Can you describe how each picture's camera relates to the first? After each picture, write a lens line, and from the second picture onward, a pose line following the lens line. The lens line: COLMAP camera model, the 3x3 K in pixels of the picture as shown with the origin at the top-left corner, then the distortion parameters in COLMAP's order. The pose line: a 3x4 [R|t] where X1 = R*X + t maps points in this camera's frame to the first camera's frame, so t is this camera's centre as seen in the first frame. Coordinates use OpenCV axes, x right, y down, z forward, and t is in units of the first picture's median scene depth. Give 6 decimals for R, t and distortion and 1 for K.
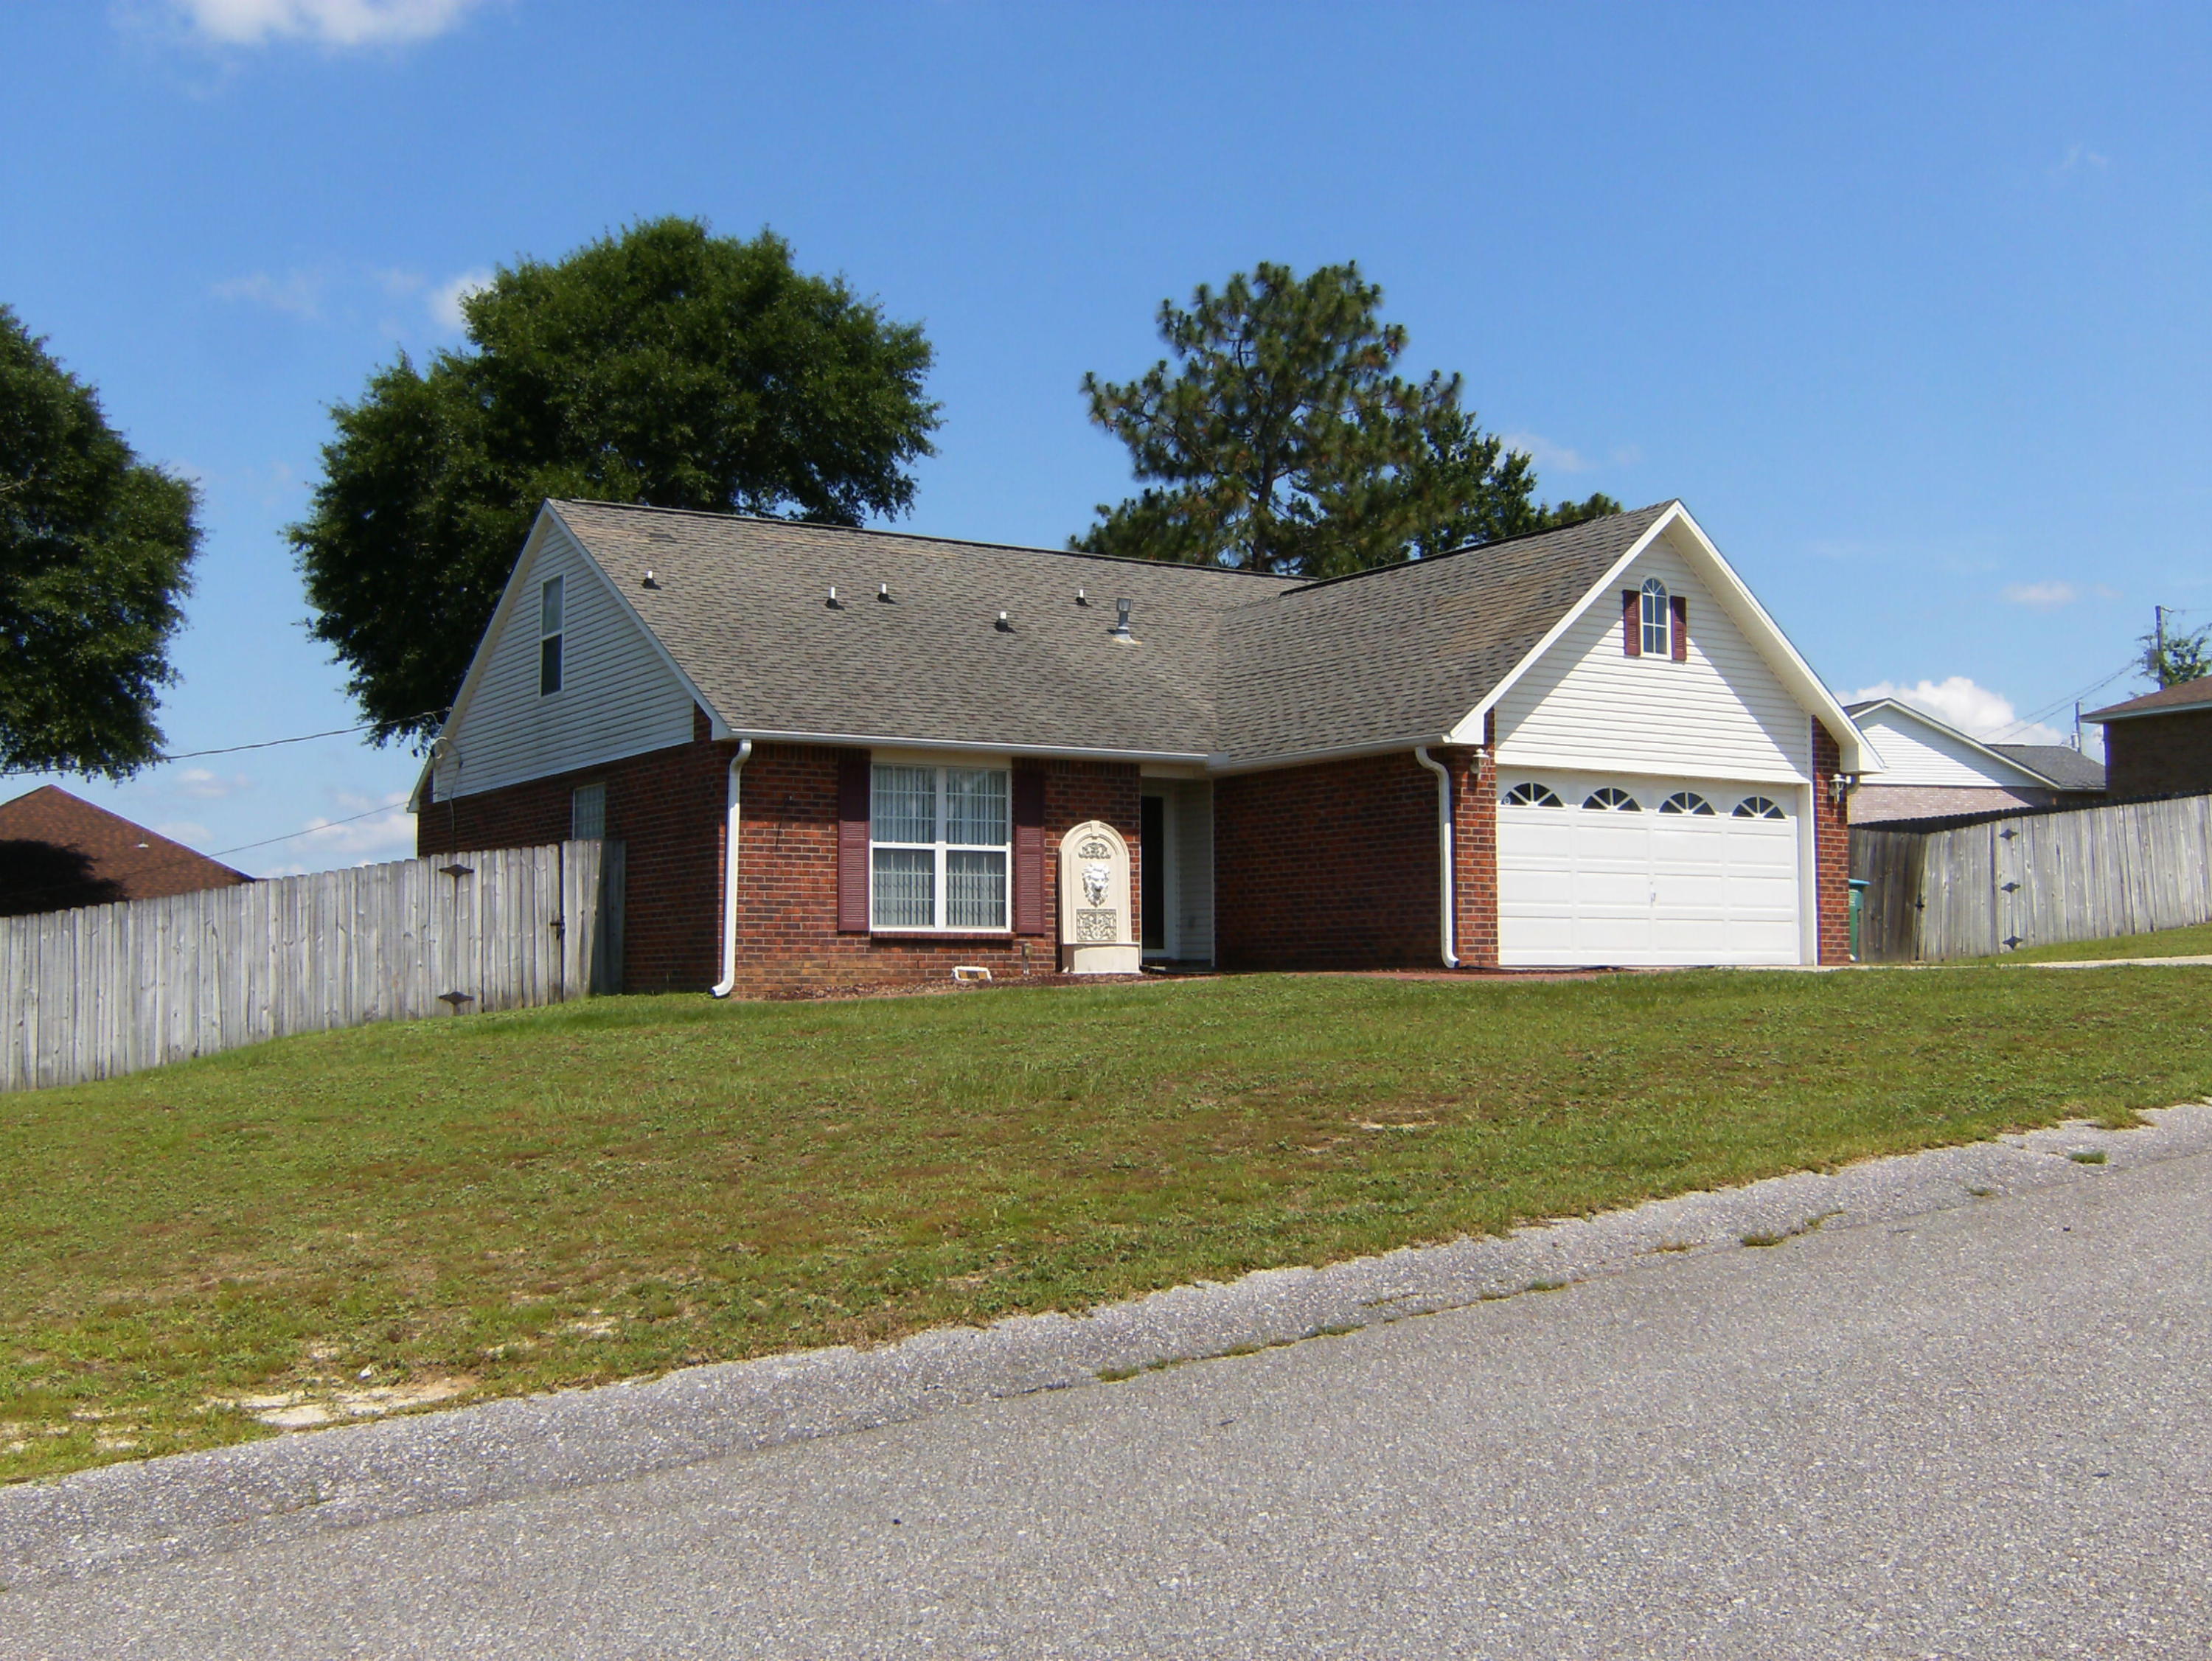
lens RADIAL K [[2396.2, 0, 1105.5], [0, 2396.2, 779.8], [0, 0, 1]] dist [-0.158845, 0.098470]
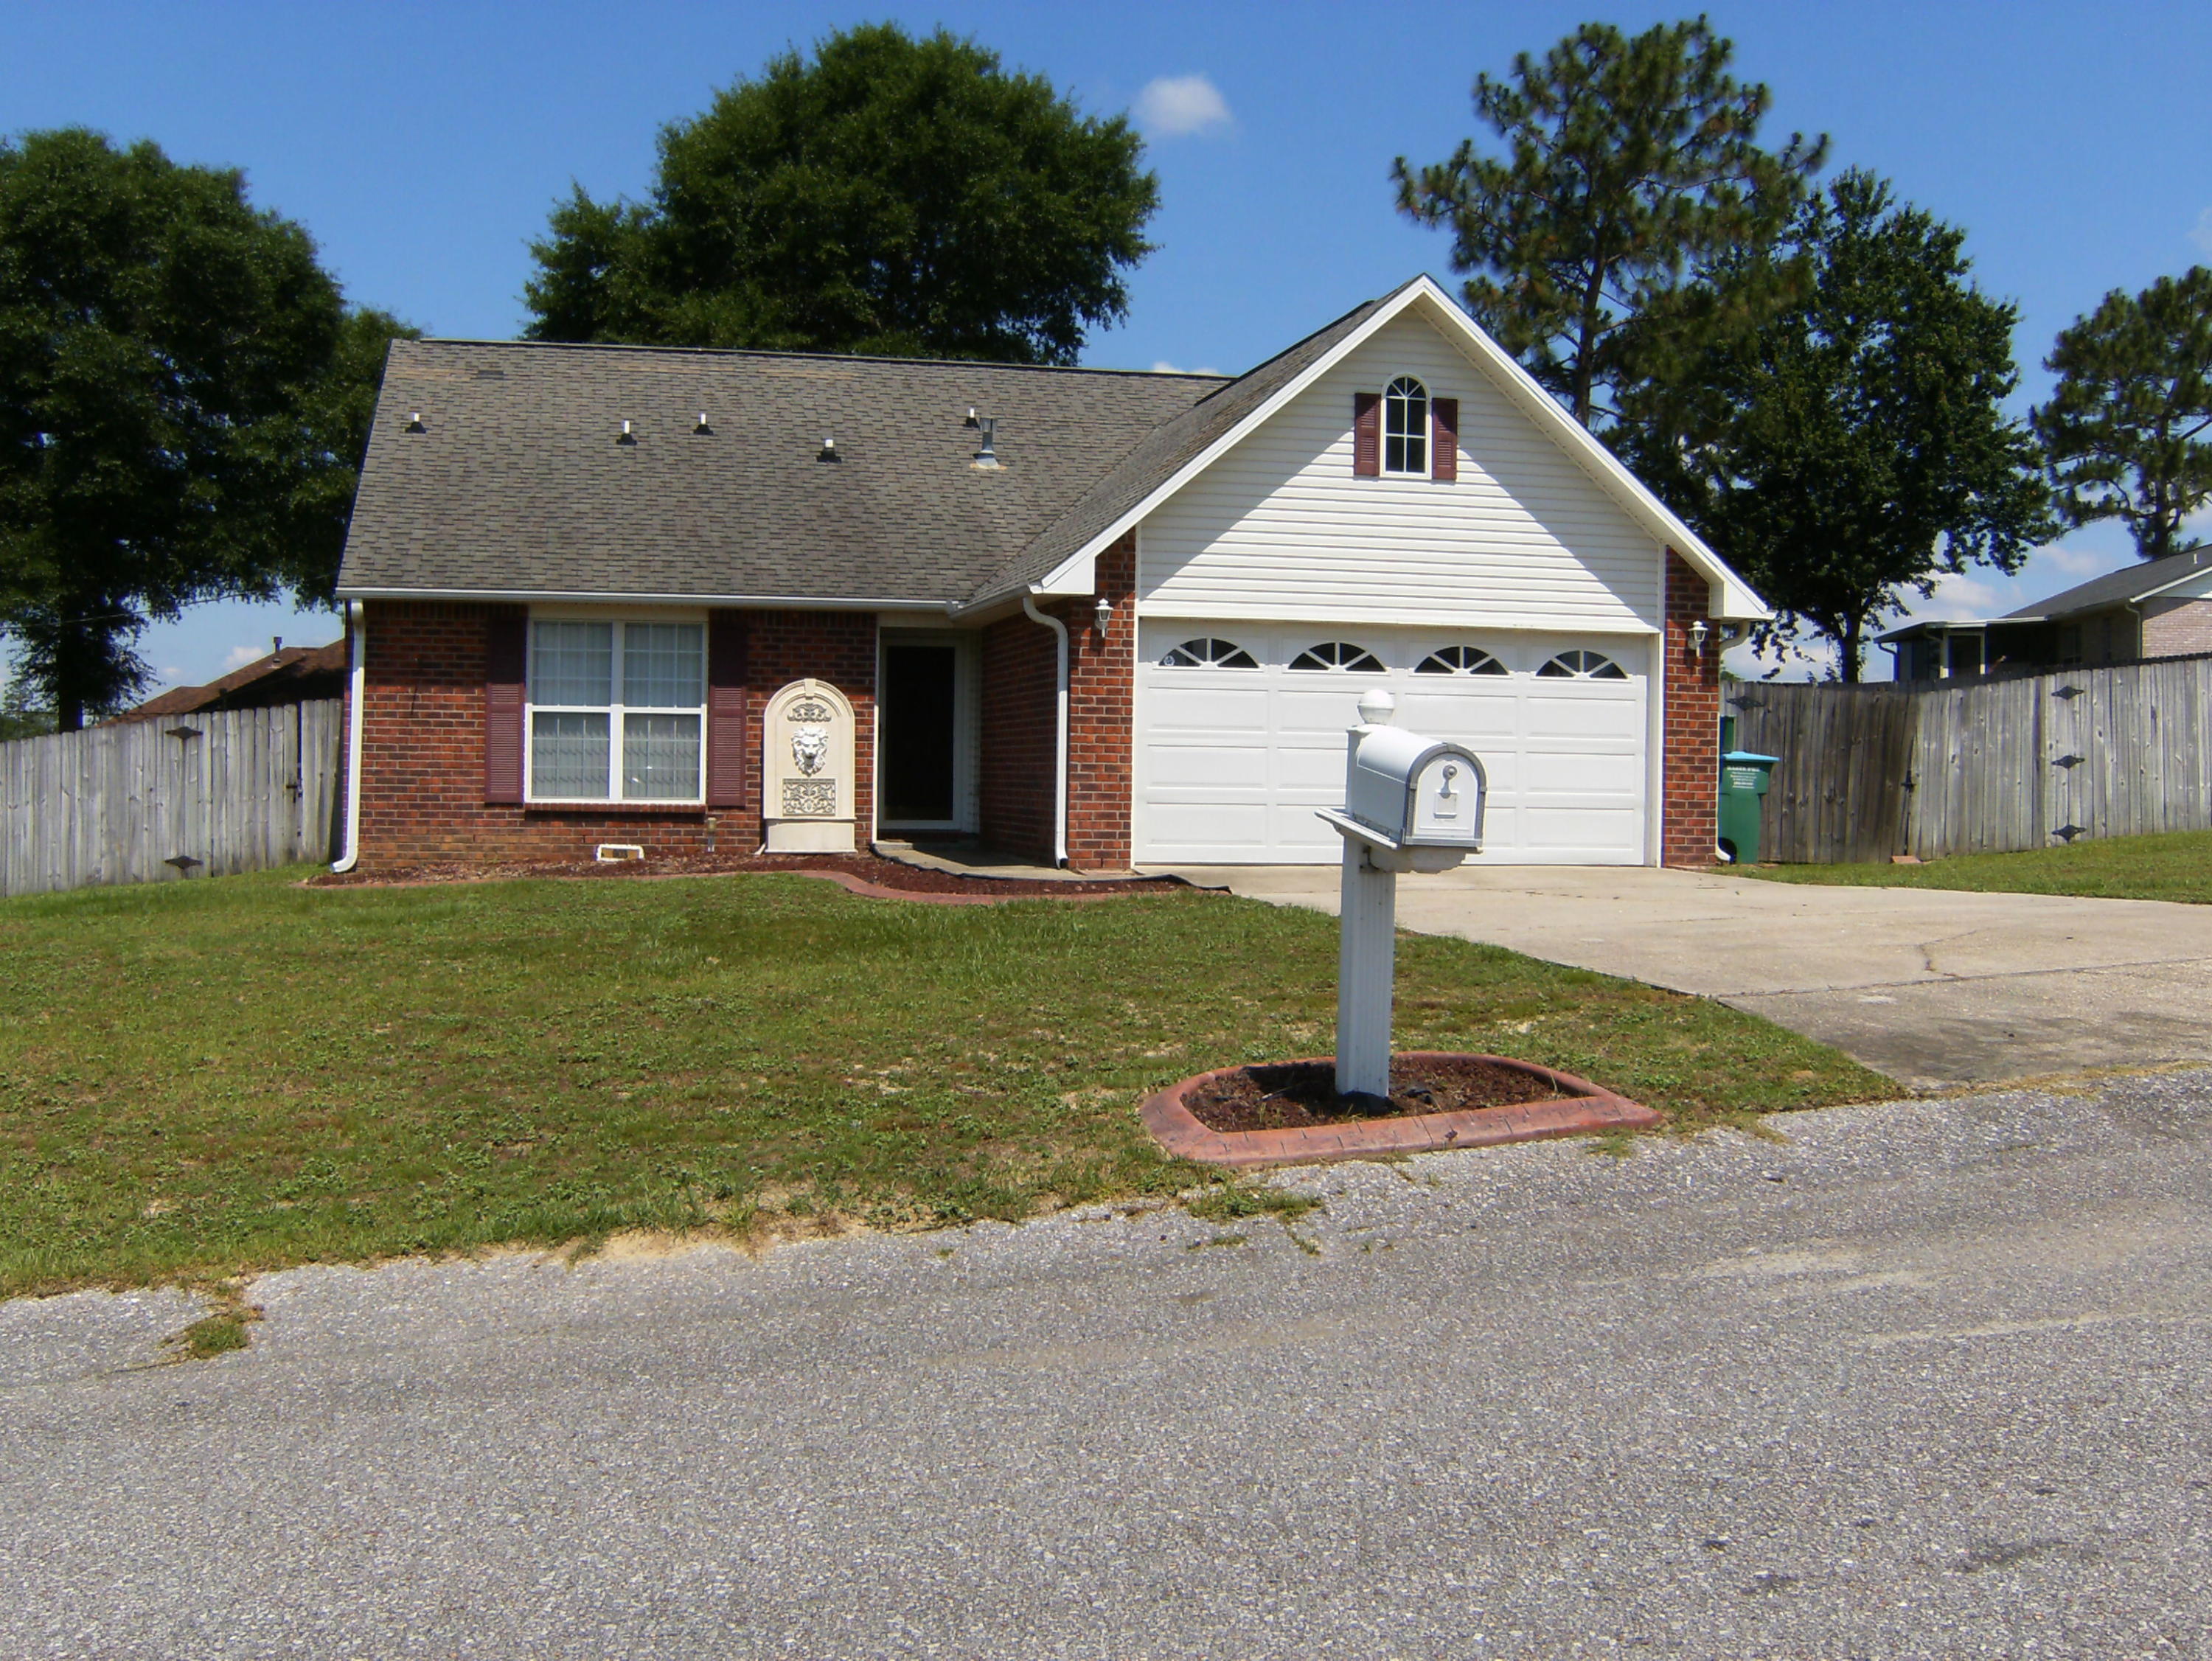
lens RADIAL K [[2319.6, 0, 1101.6], [0, 2319.6, 784.2], [0, 0, 1]] dist [-0.141718, 0.037300]
pose [[0.944985, 0.017298, -0.326655, 0.393253], [0.011979, 0.996101, 0.087403, -0.018187], [0.326893, -0.086507, 0.941094, 0.237361]]
